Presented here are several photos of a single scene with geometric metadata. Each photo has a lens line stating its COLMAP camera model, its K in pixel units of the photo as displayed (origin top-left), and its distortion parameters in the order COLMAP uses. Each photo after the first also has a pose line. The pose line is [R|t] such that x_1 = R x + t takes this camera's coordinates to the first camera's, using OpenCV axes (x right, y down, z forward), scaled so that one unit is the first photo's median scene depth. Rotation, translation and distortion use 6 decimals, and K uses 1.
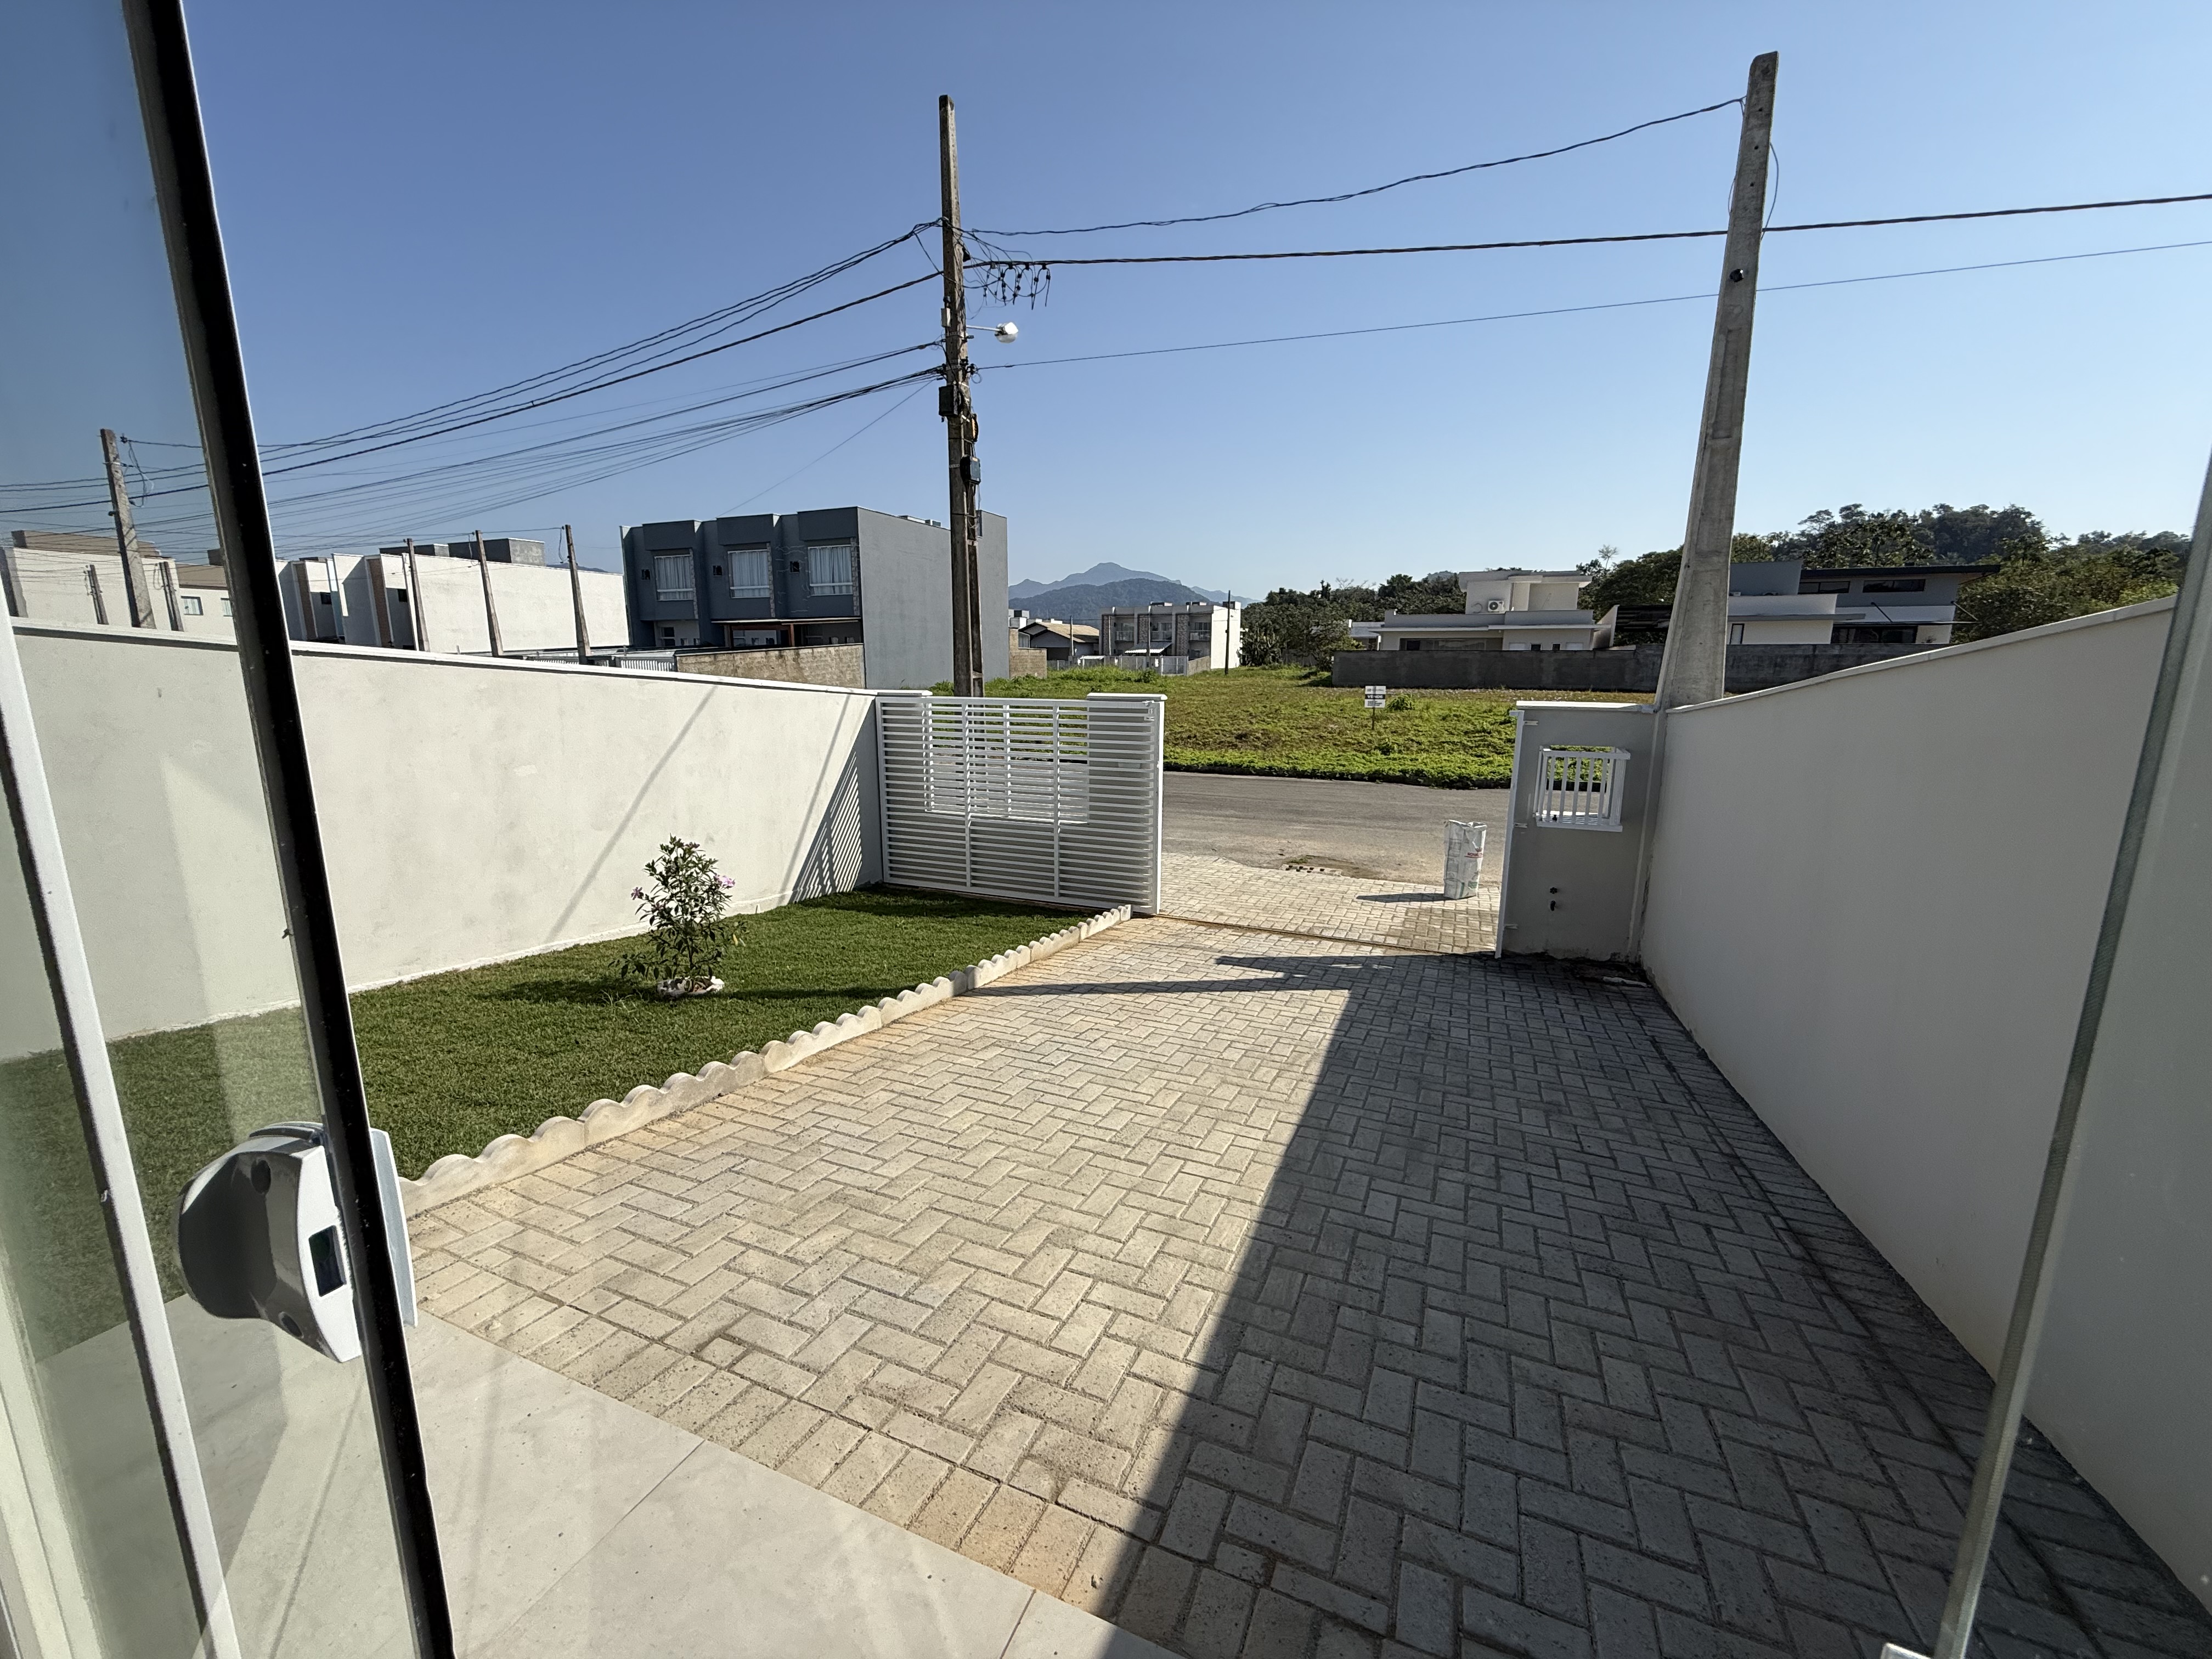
lens RADIAL K [[881.2, 0, 1106.0], [0, 881.2, 829.5], [0, 0, 1]] dist [-0.001587, 0.000128]
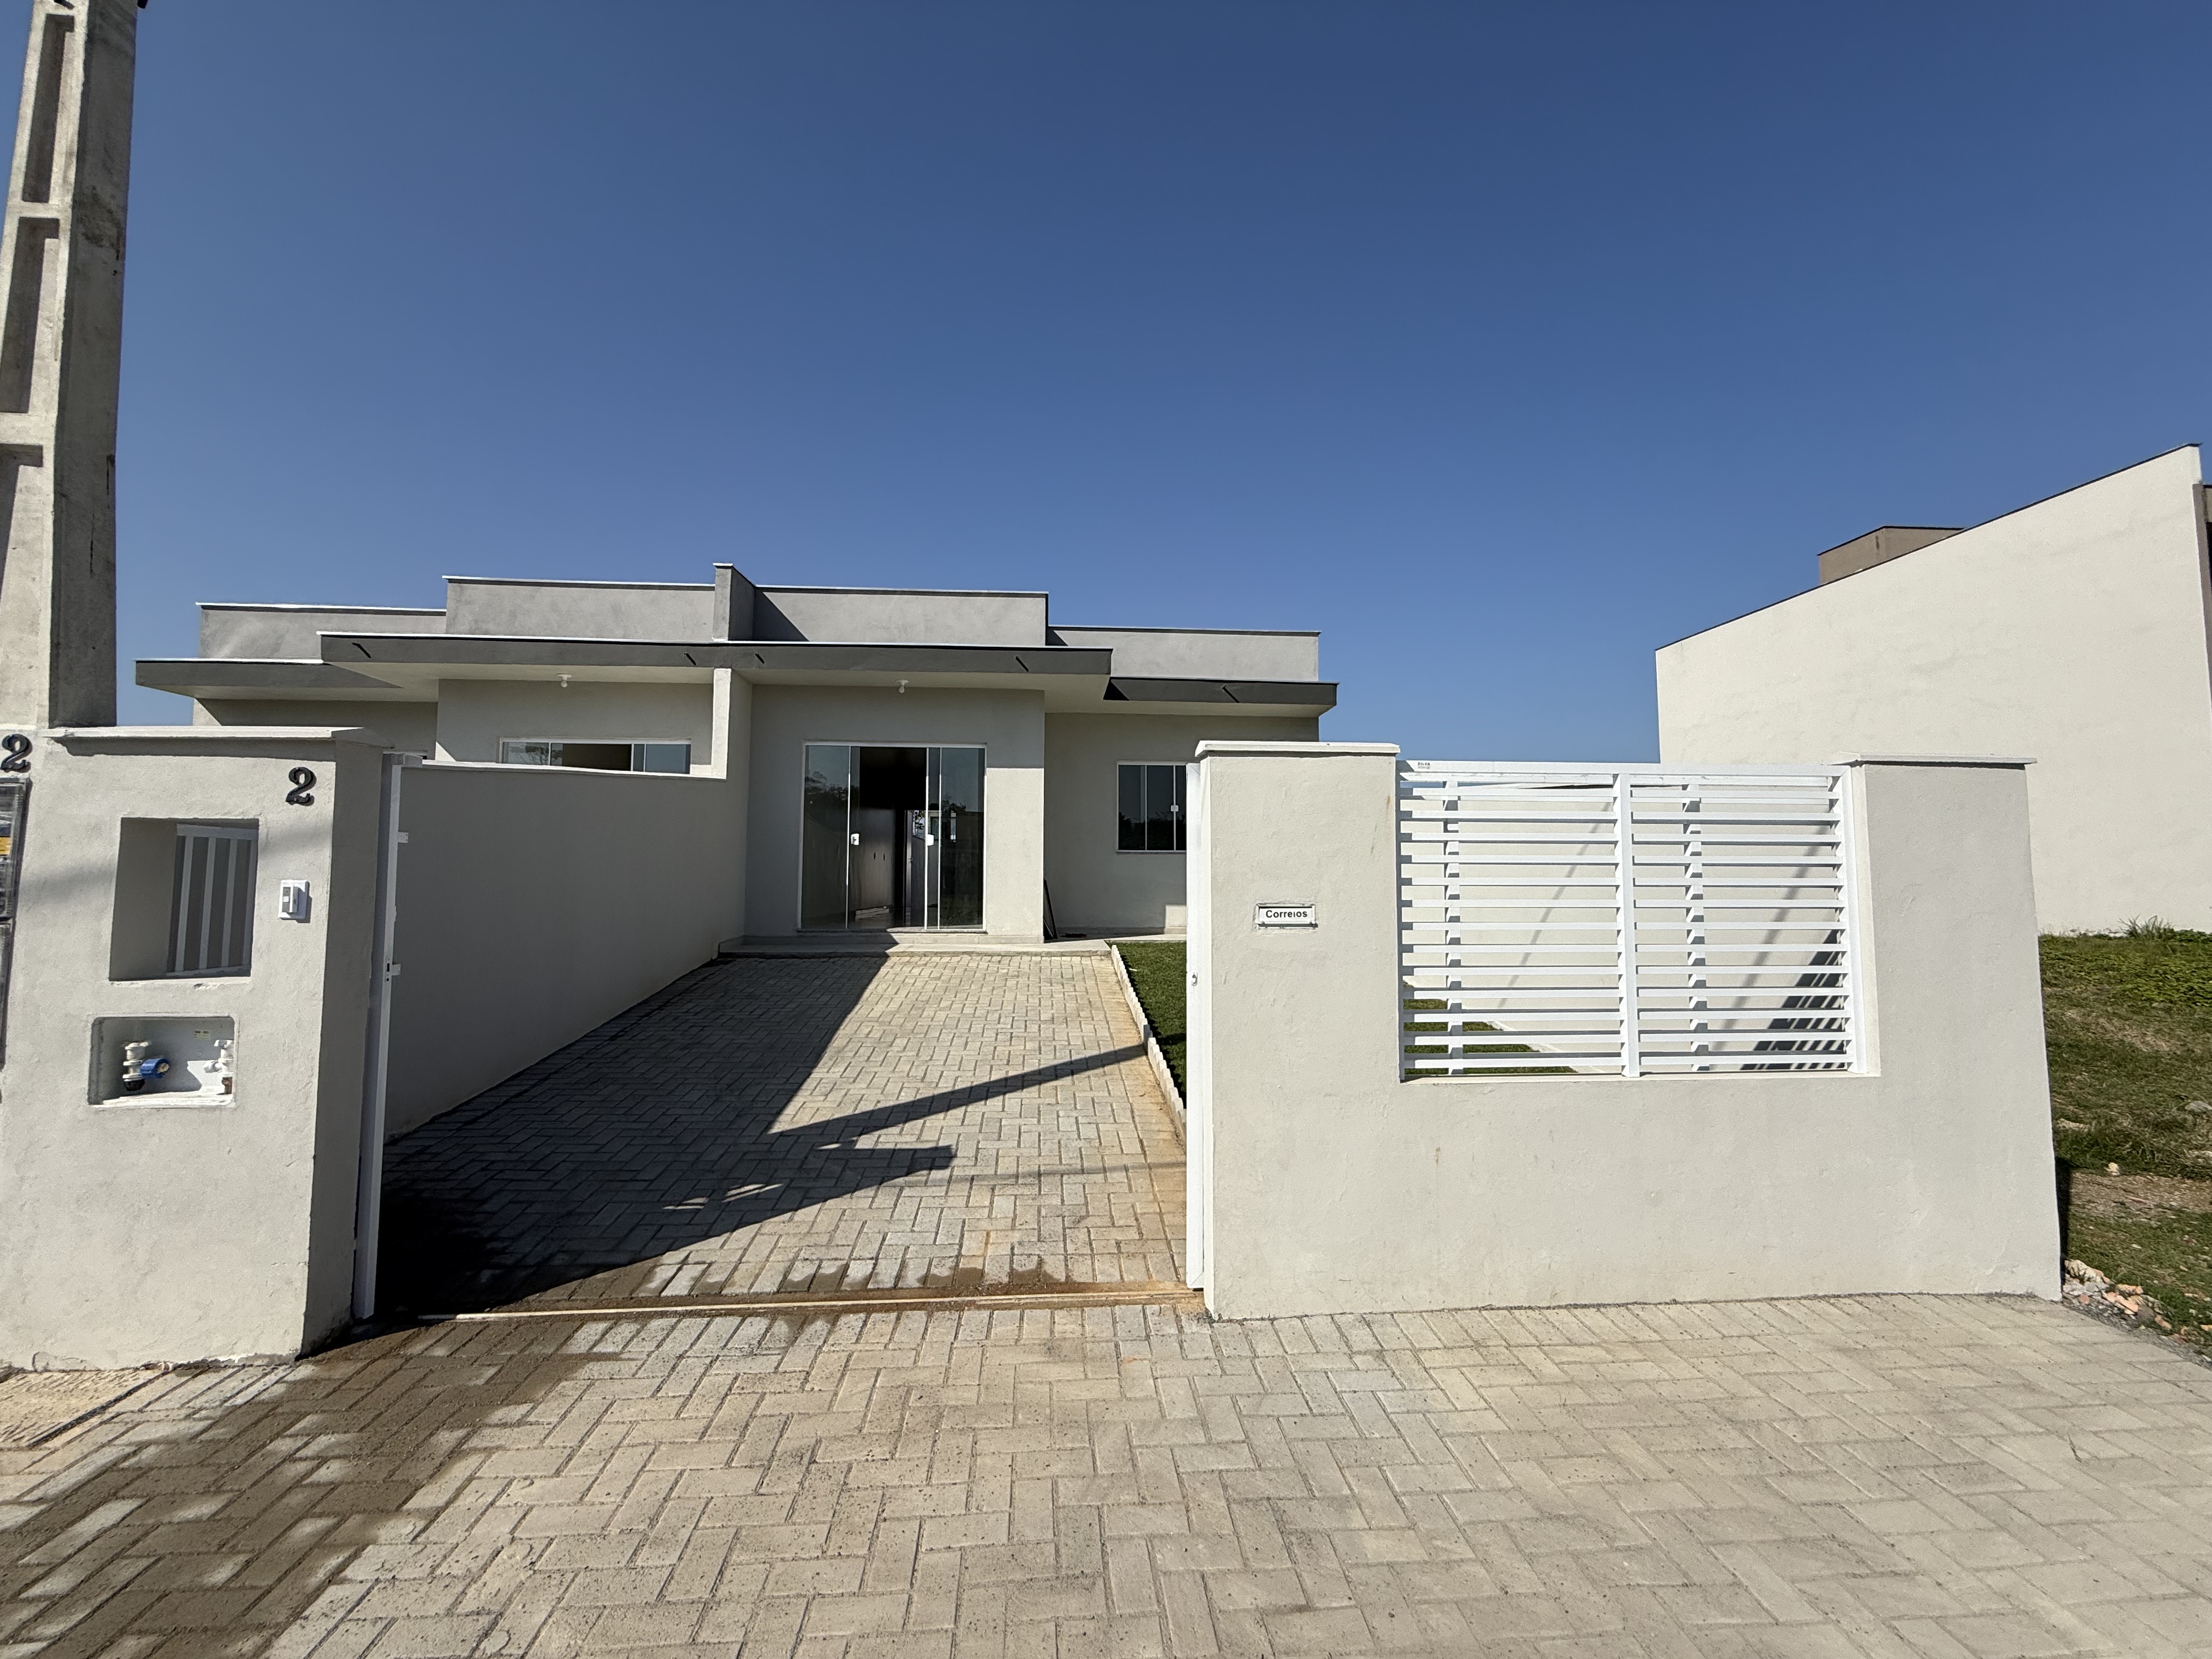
lens RADIAL K [[881.2, 0, 1106.0], [0, 881.2, 829.5], [0, 0, 1]] dist [-0.001587, 0.000128]
pose [[-0.891588, -0.030740, -0.451803, 0.386353], [-0.090681, 0.989605, 0.111617, -0.206166], [0.443676, 0.140486, -0.885107, 1.810201]]
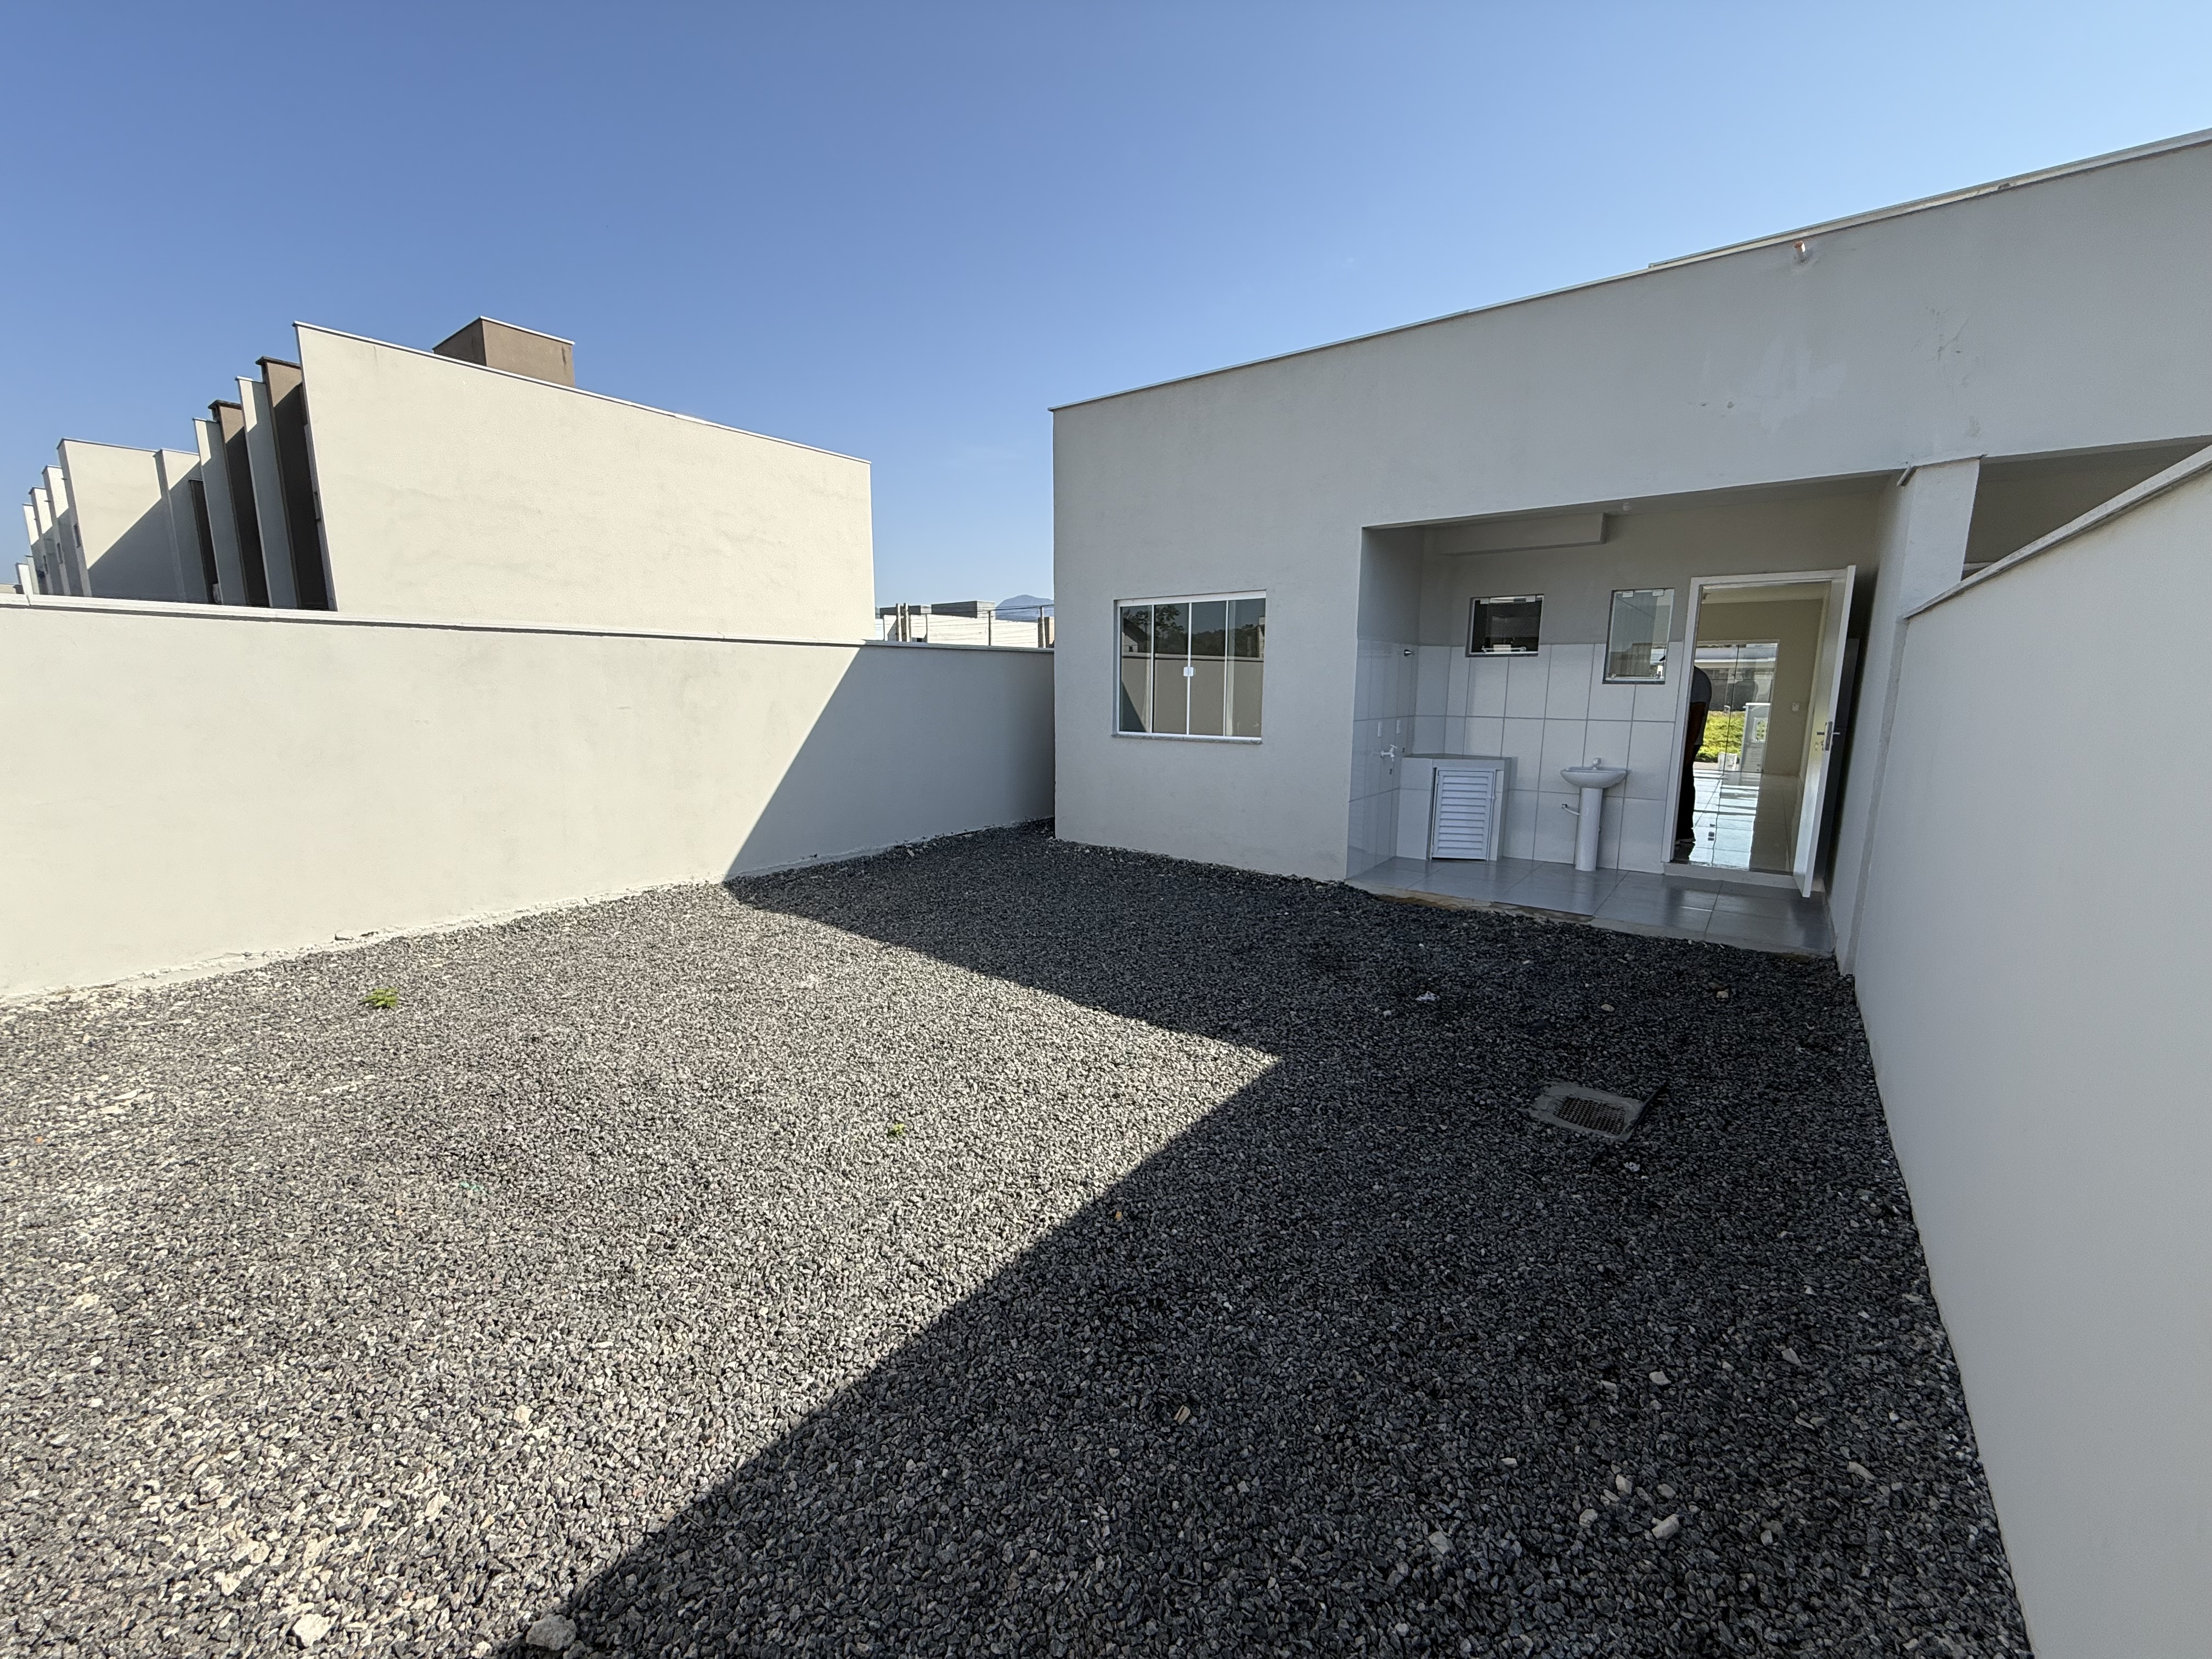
lens RADIAL K [[861.3, 0, 1106.0], [0, 861.3, 829.5], [0, 0, 1]] dist [-0.000237, 0.000036]
pose [[0.966667, 0.043217, -0.252362, -1.085816], [-0.049513, 0.998599, -0.018649, 0.546576], [0.251202, 0.030523, 0.967453, -2.915285]]
